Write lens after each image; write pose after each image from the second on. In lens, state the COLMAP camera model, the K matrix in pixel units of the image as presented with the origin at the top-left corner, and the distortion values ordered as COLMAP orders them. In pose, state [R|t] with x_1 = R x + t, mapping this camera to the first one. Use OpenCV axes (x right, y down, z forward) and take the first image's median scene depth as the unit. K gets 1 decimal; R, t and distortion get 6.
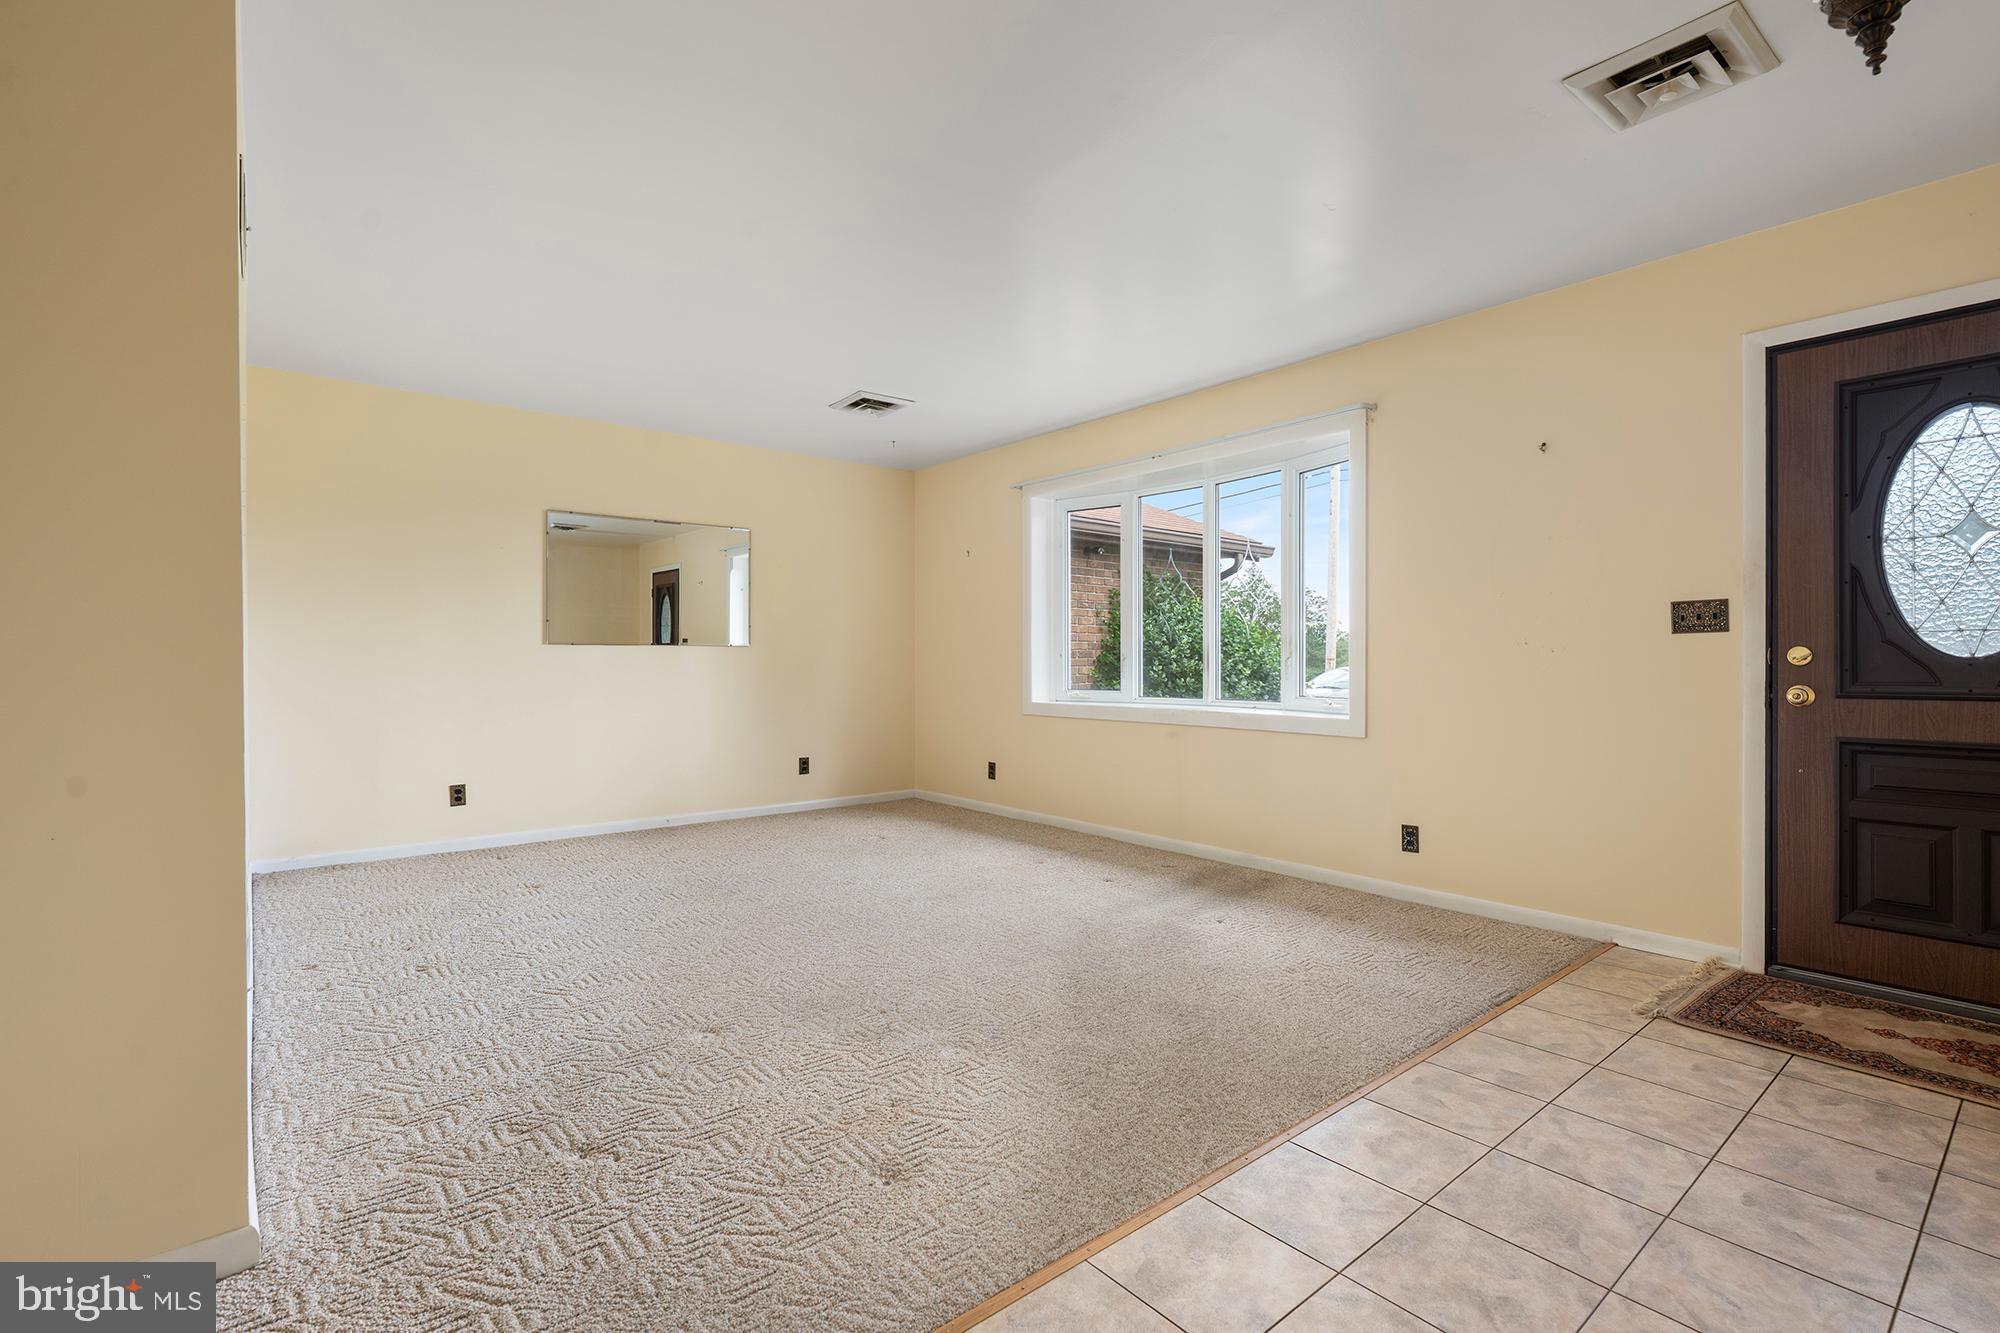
lens RADIAL K [[909.7, 0, 978.9], [0, 909.7, 679.3], [0, 0, 1]] dist [-0.001513, 0.000617]
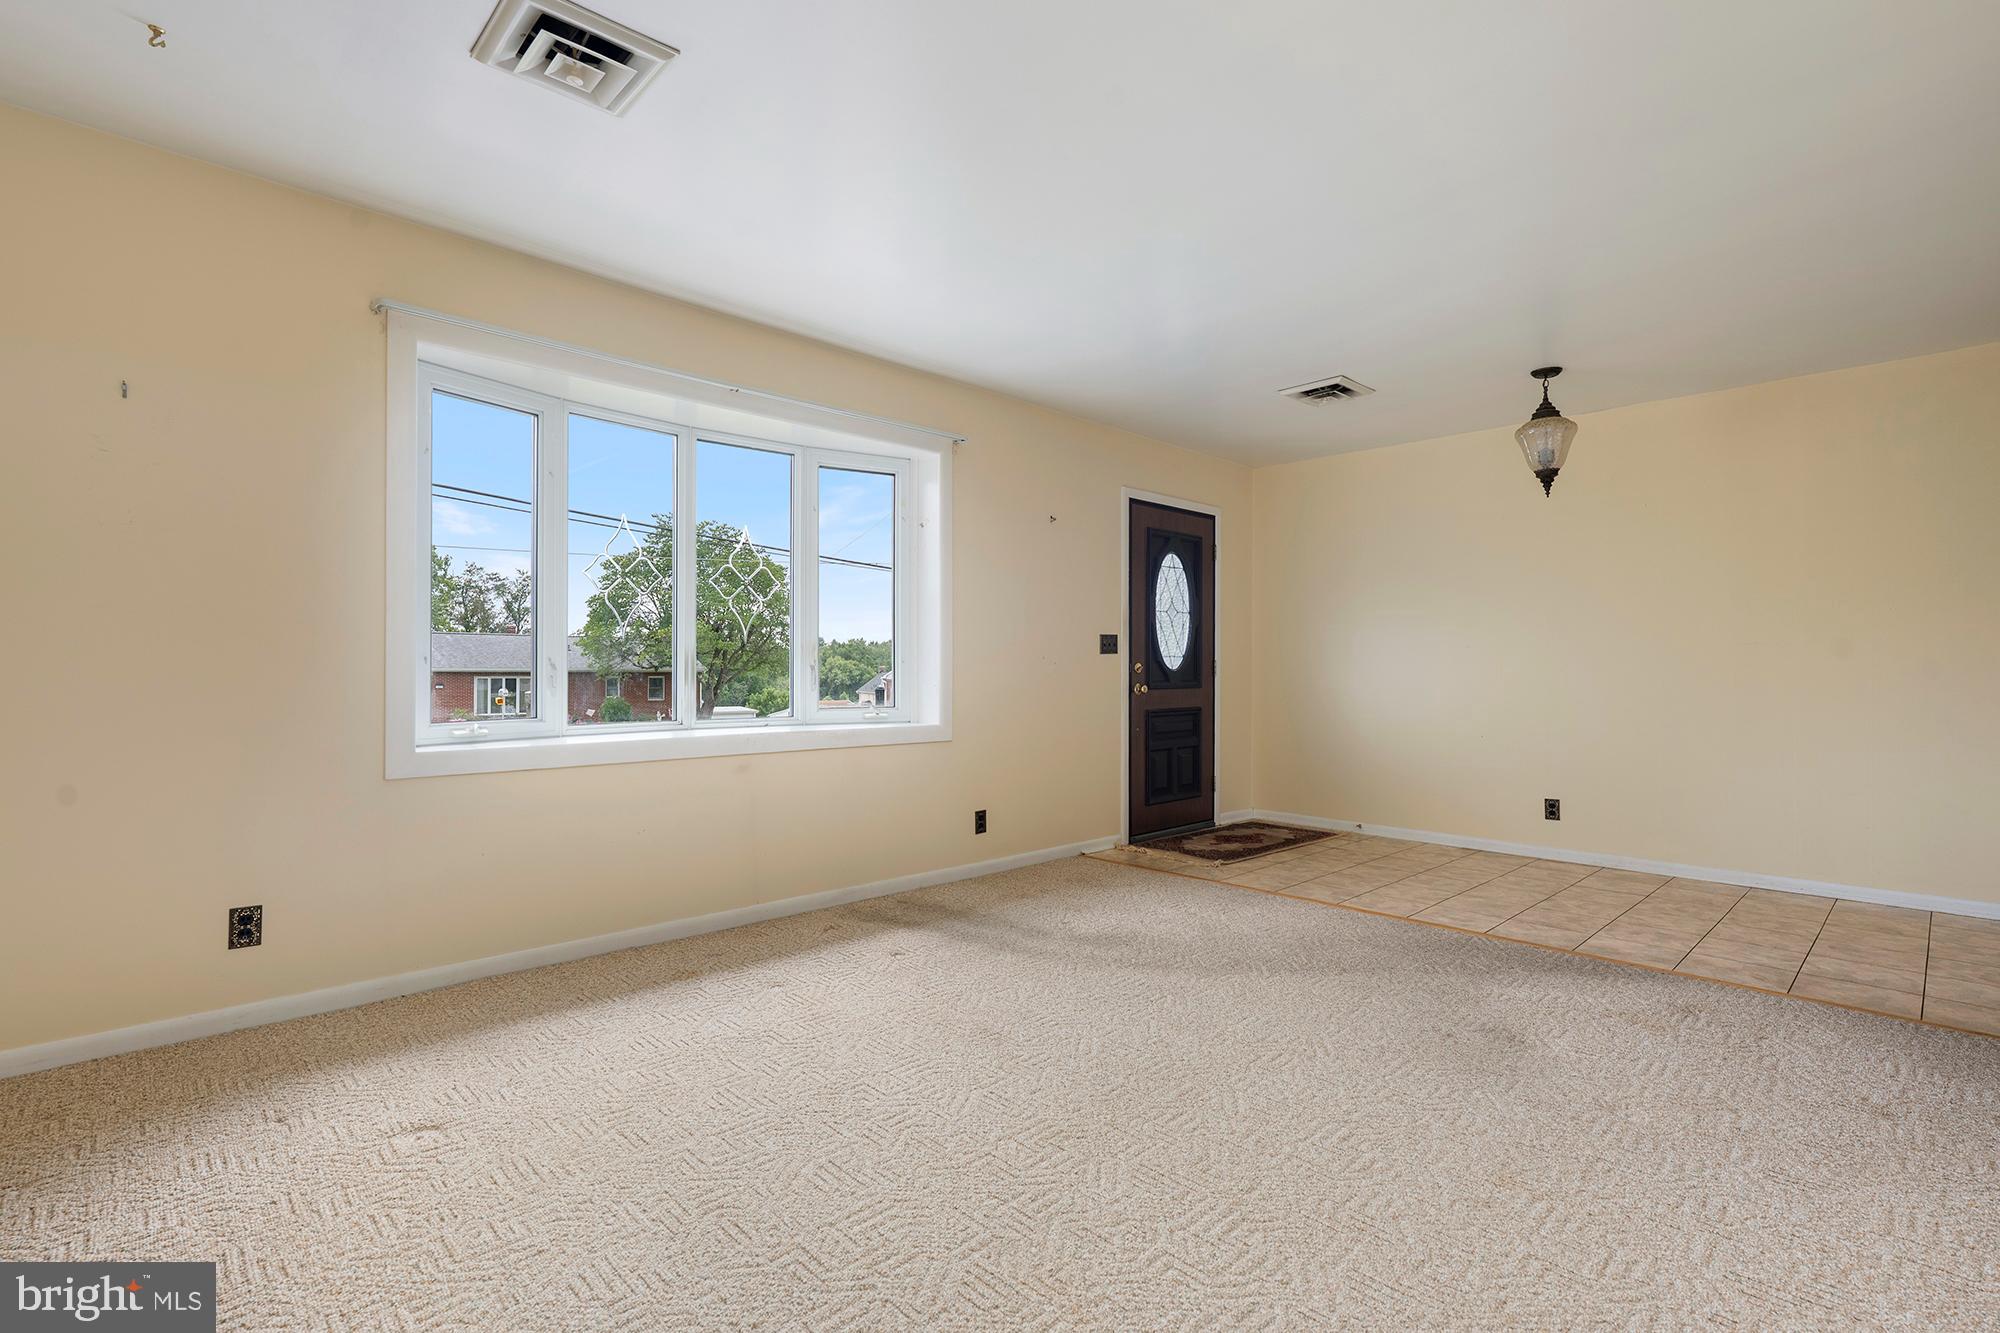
lens RADIAL K [[909.7, 0, 1038.6], [0, 909.7, 638.5], [0, 0, 1]] dist [-0.001513, 0.000617]
pose [[-0.109013, 0.038935, 0.993278, -1.012476], [0.018469, 0.999139, -0.037138, -0.020803], [-0.993869, 0.014297, -0.109638, 1.512598]]
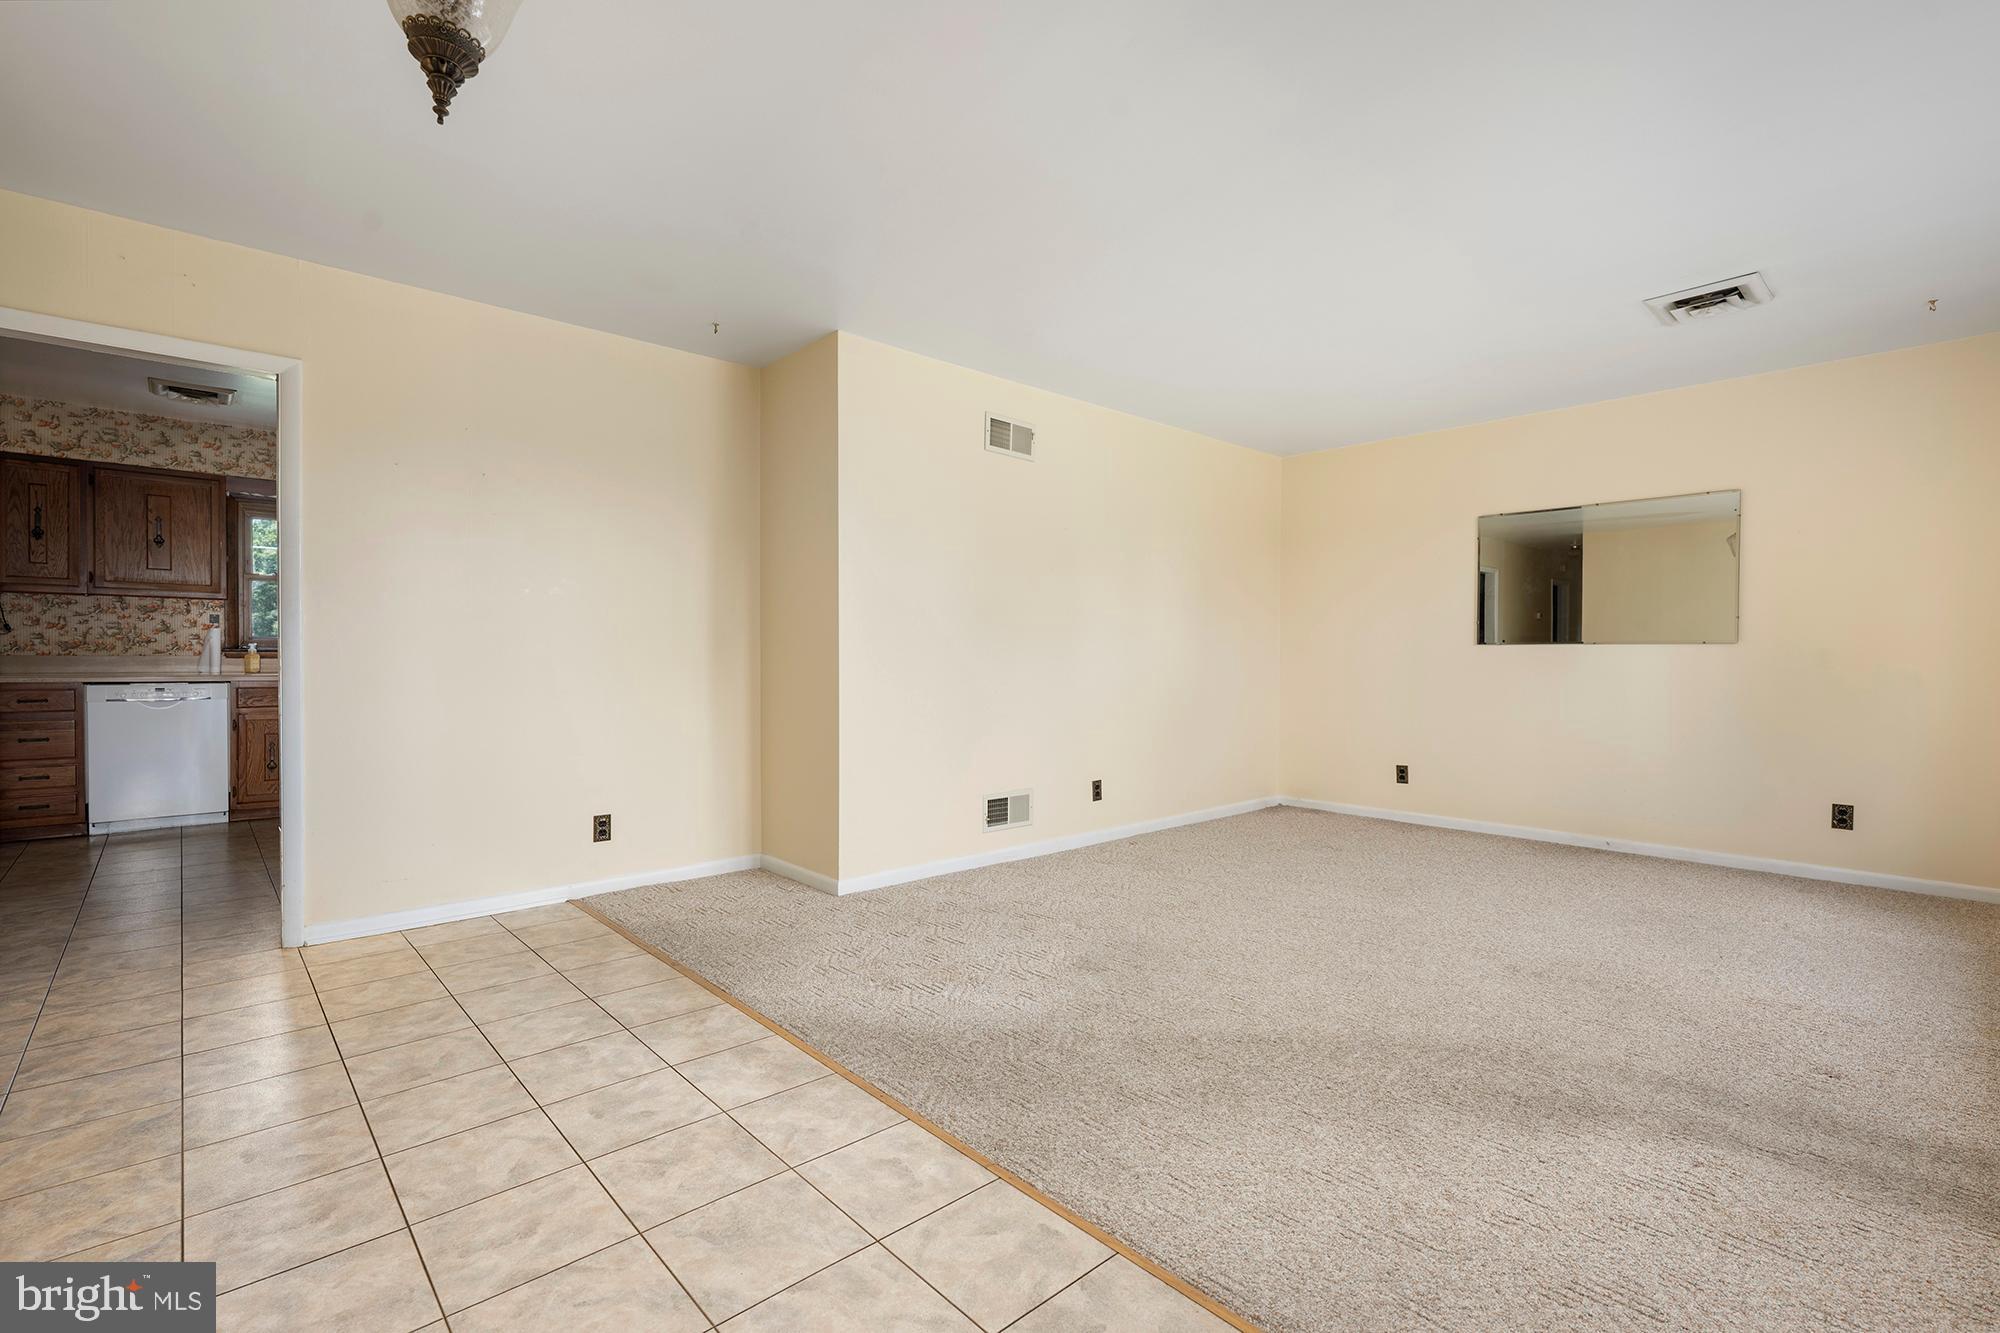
lens RADIAL K [[909.7, 0, 1012.2], [0, 909.7, 673.1], [0, 0, 1]] dist [-0.001513, 0.000617]
pose [[0.060165, 0.020140, -0.997985, 1.001416], [-0.027986, 0.999437, 0.018482, -0.016699], [0.997796, 0.026818, 0.060695, 0.759635]]
